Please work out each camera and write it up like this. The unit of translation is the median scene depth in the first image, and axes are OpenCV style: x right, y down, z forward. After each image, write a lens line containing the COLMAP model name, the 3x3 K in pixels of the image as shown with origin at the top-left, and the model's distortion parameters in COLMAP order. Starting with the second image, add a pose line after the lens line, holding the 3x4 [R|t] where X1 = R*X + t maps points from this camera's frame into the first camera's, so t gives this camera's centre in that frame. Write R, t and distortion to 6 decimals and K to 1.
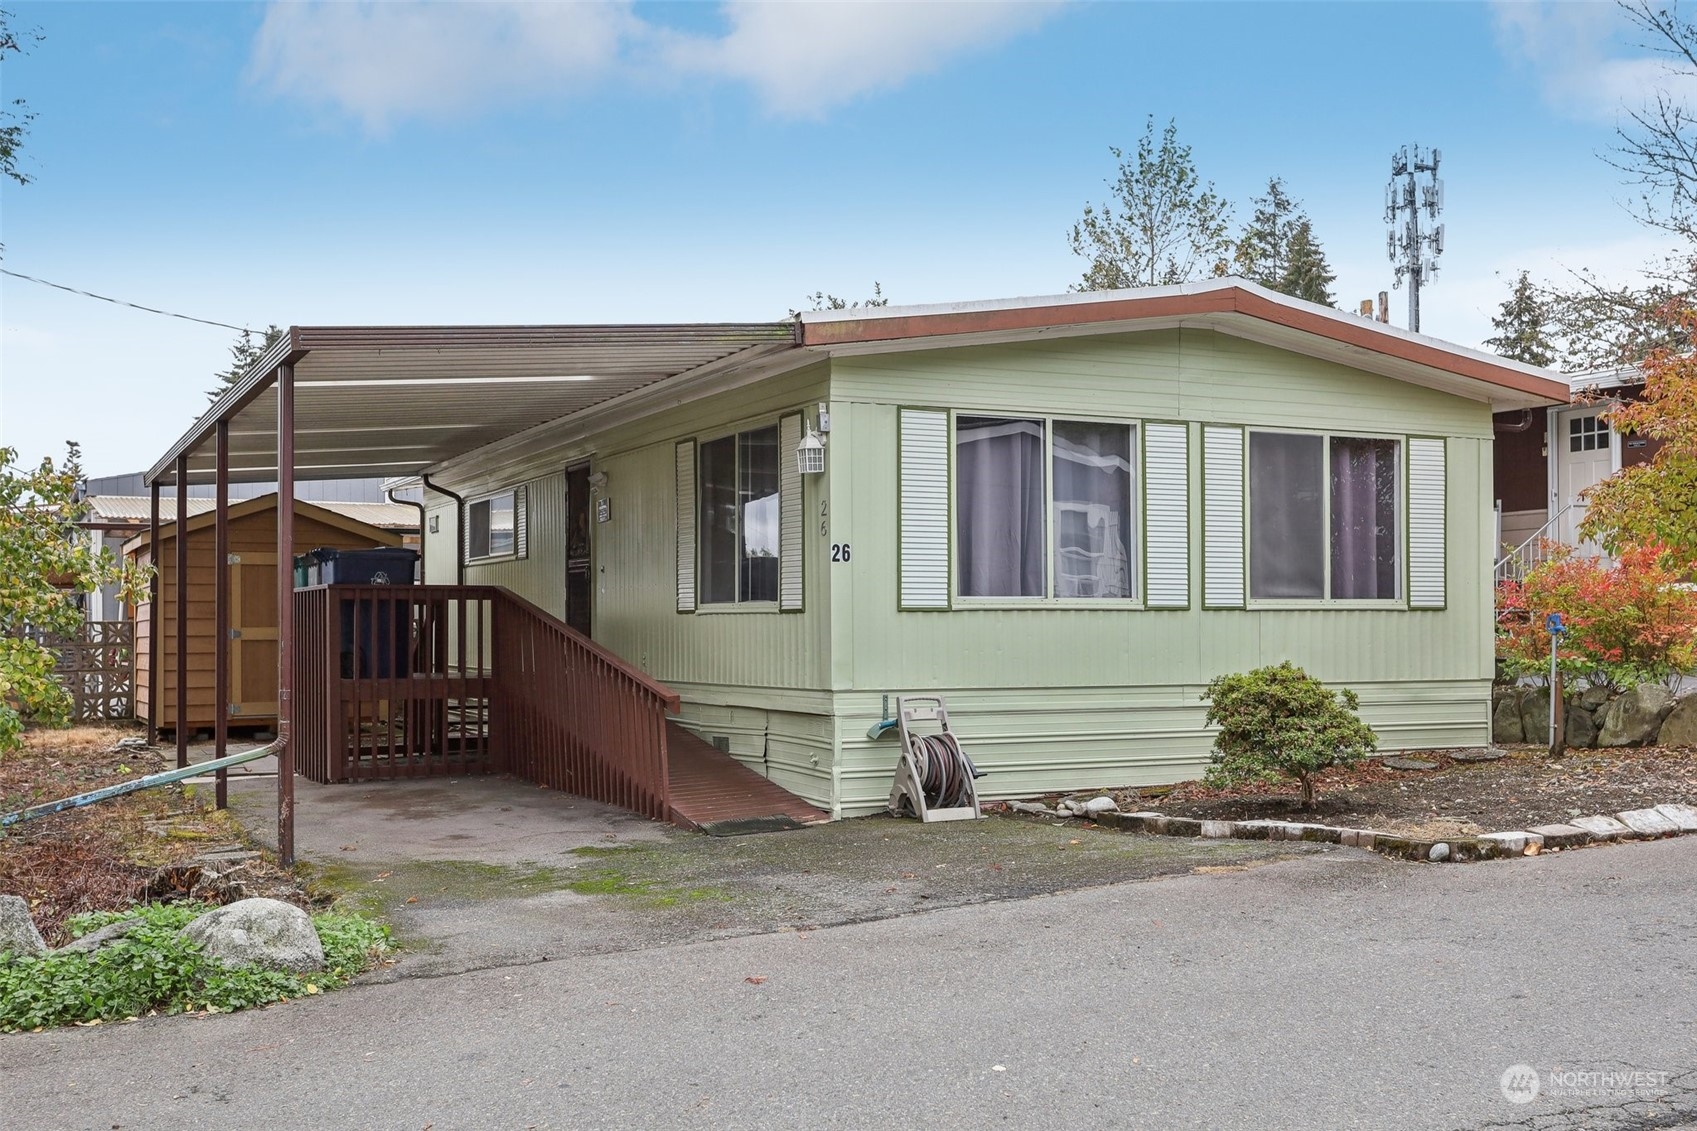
lens RADIAL K [[1825.8, 0, 872.0], [0, 1825.8, 610.8], [0, 0, 1]] dist [0.049133, 0.000000]
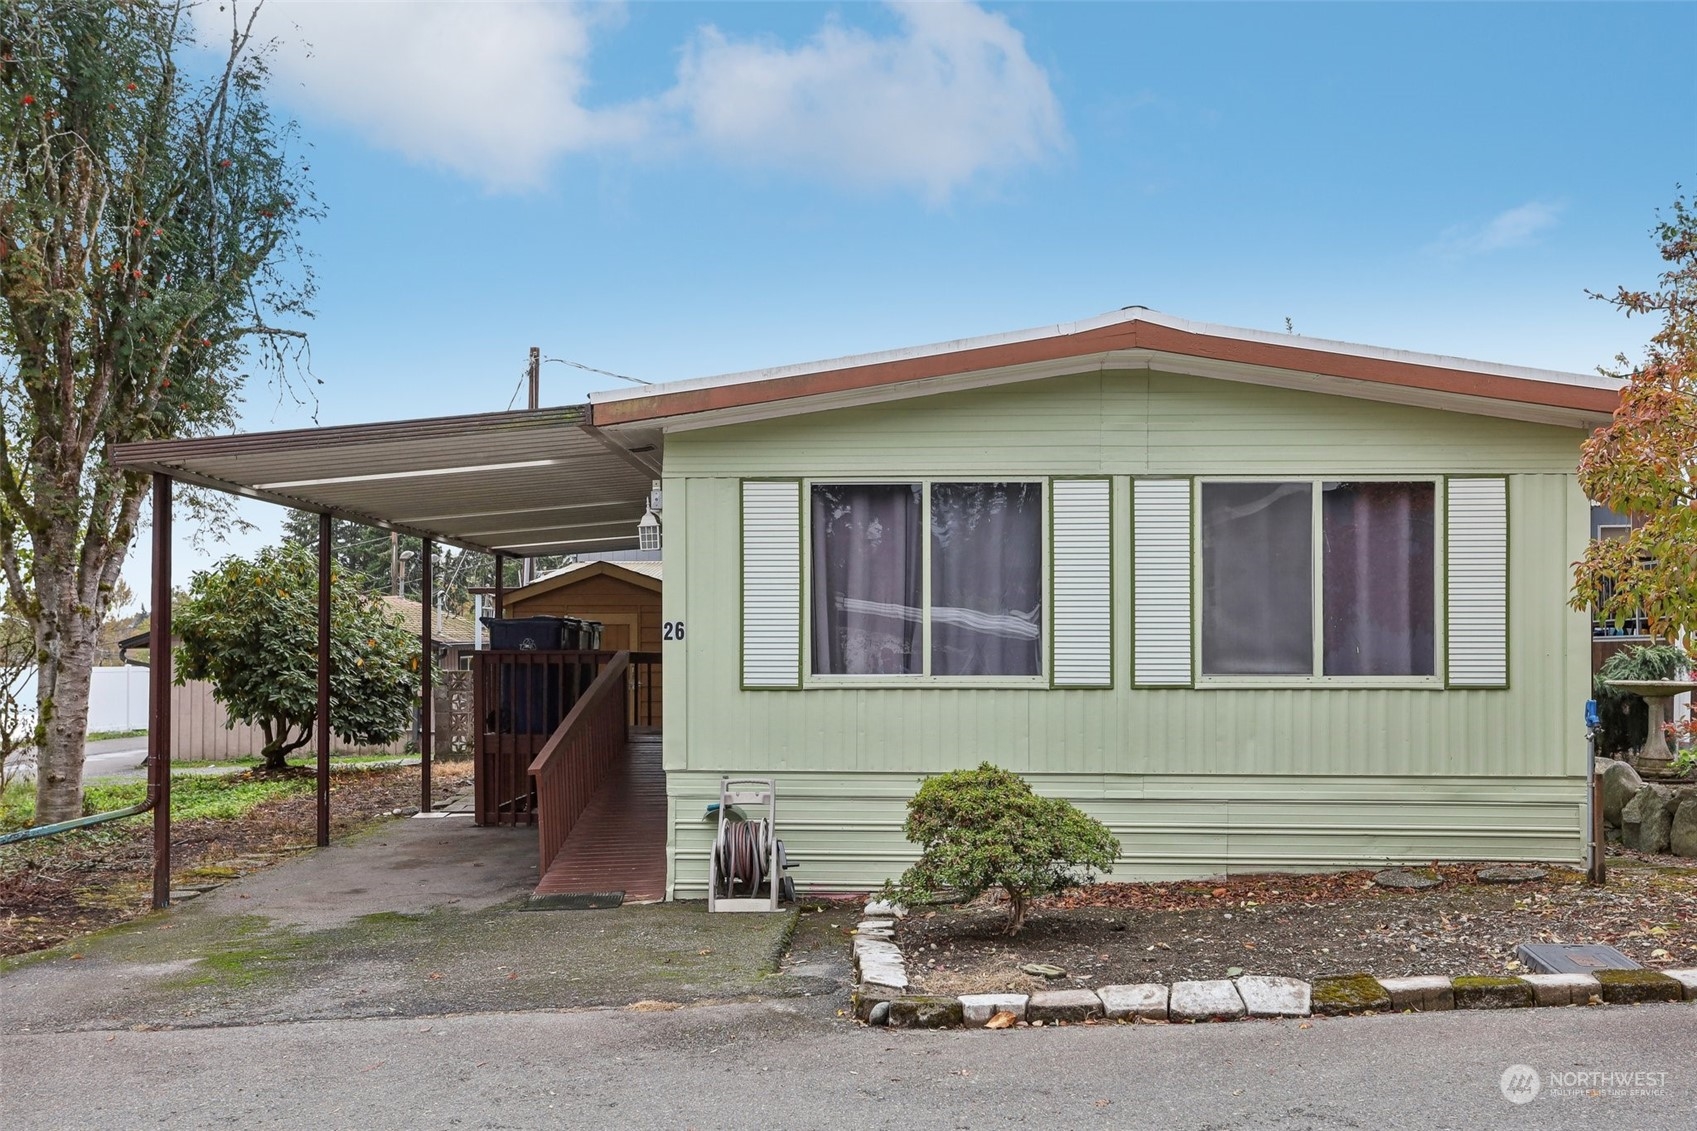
lens RADIAL K [[1681.3, 0, 867.0], [0, 1681.3, 642.6], [0, 0, 1]] dist [0.054854, 0.000000]
pose [[0.871532, 0.002098, -0.490335, 0.479468], [0.000869, 0.999983, 0.005823, -0.028331], [0.490339, -0.005501, 0.871515, 0.237484]]
